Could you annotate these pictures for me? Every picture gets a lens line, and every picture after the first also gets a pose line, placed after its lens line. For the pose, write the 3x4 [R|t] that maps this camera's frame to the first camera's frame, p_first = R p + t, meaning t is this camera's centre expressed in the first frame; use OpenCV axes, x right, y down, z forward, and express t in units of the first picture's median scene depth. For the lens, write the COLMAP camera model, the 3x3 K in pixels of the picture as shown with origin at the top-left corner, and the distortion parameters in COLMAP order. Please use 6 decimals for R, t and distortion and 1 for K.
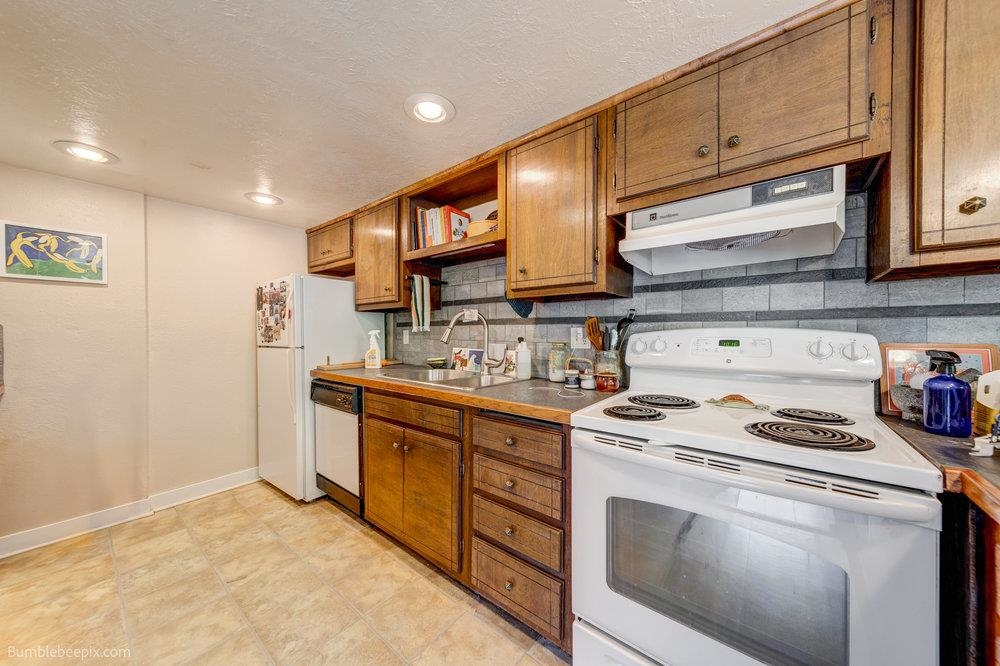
lens RADIAL K [[345.5, 0, 499.7], [0, 345.5, 335.2], [0, 0, 1]] dist [0.005772, -0.000230]
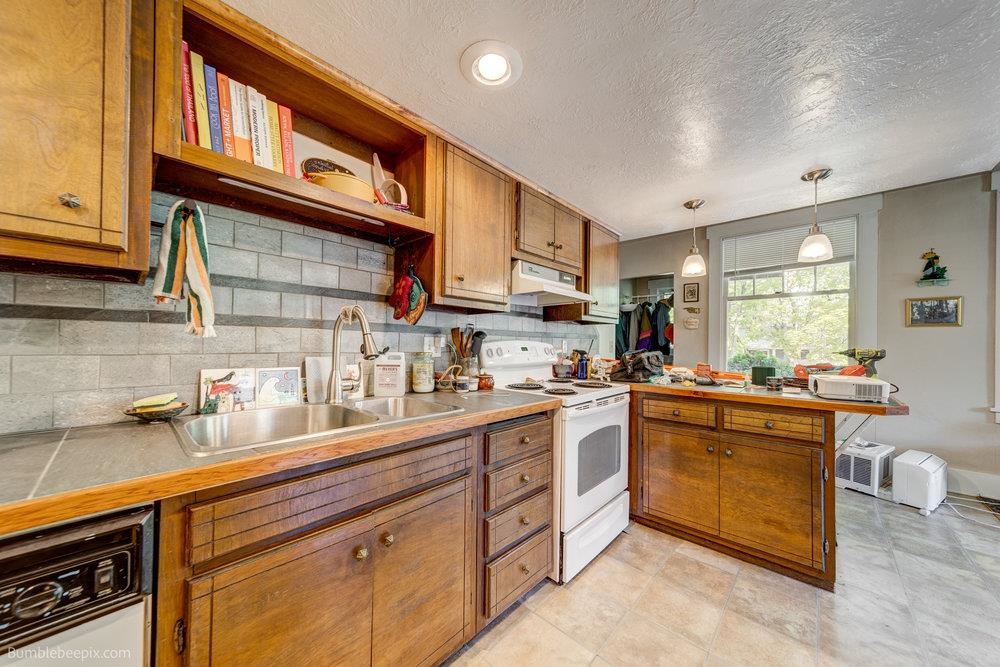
lens RADIAL K [[345.5, 0, 497.8], [0, 345.5, 339.6], [0, 0, 1]] dist [0.005772, -0.000230]
pose [[0.066808, 0.008325, 0.997731, -0.747683], [-0.006768, 0.999946, -0.007890, -0.007105], [-0.997743, -0.006226, 0.066861, 0.692803]]
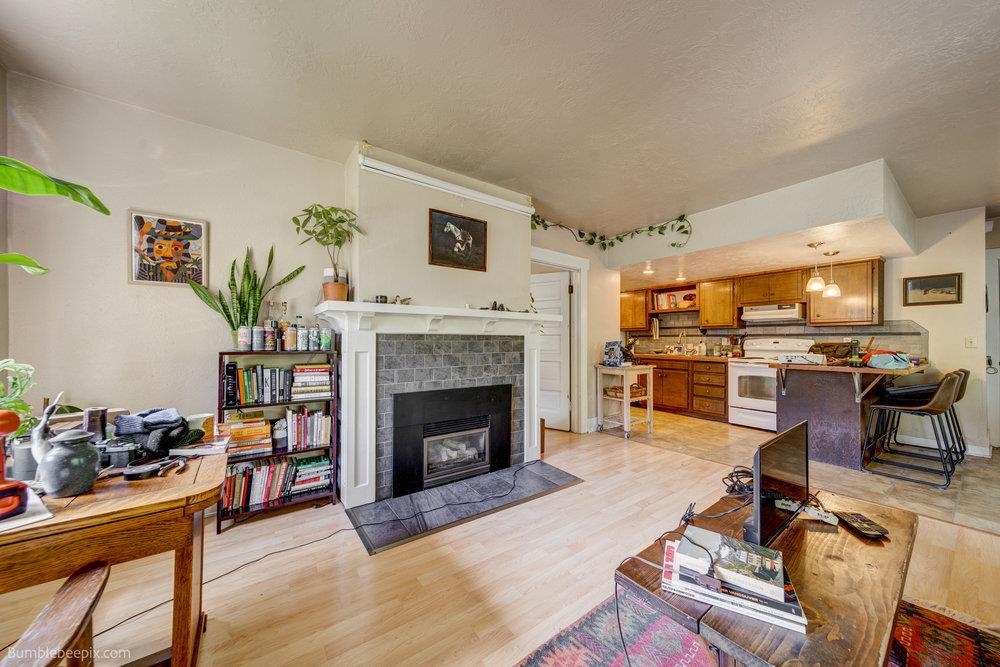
lens RADIAL K [[345.5, 0, 498.1], [0, 345.5, 339.8], [0, 0, 1]] dist [0.005772, -0.000230]
pose [[0.962777, 0.002470, -0.270285, -0.796889], [-0.005197, 0.999943, -0.009376, 0.029494], [0.270246, 0.010432, 0.962735, -2.255618]]
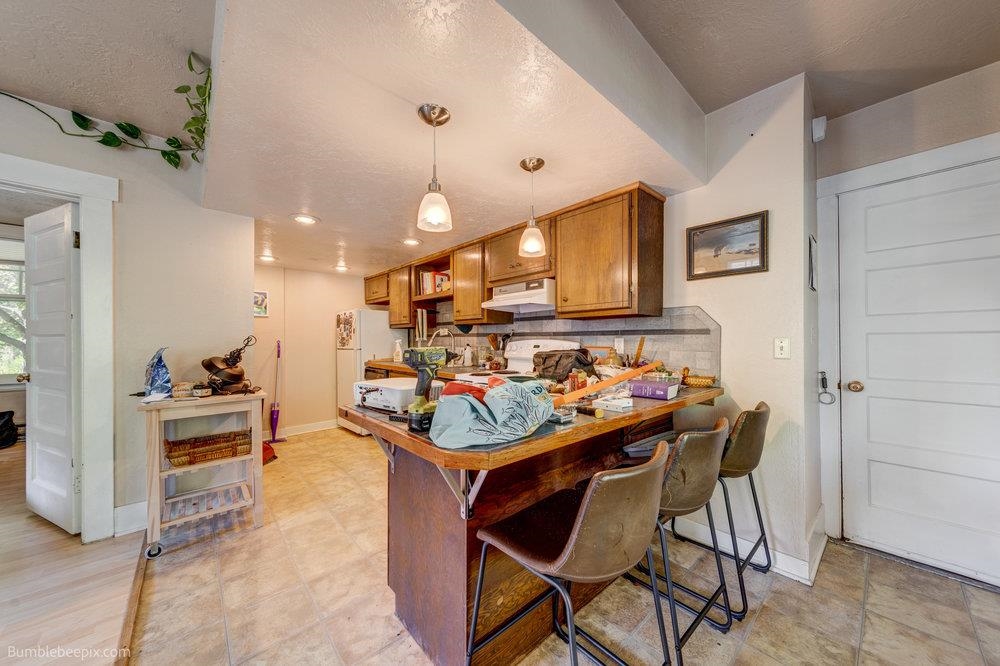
lens RADIAL K [[345.5, 0, 499.5], [0, 345.5, 340.4], [0, 0, 1]] dist [0.005772, -0.000230]
pose [[0.987808, -0.000034, -0.155674, 0.525332], [-0.000499, 0.999994, -0.003384, -0.006098], [0.155673, 0.003421, 0.987803, -0.821527]]
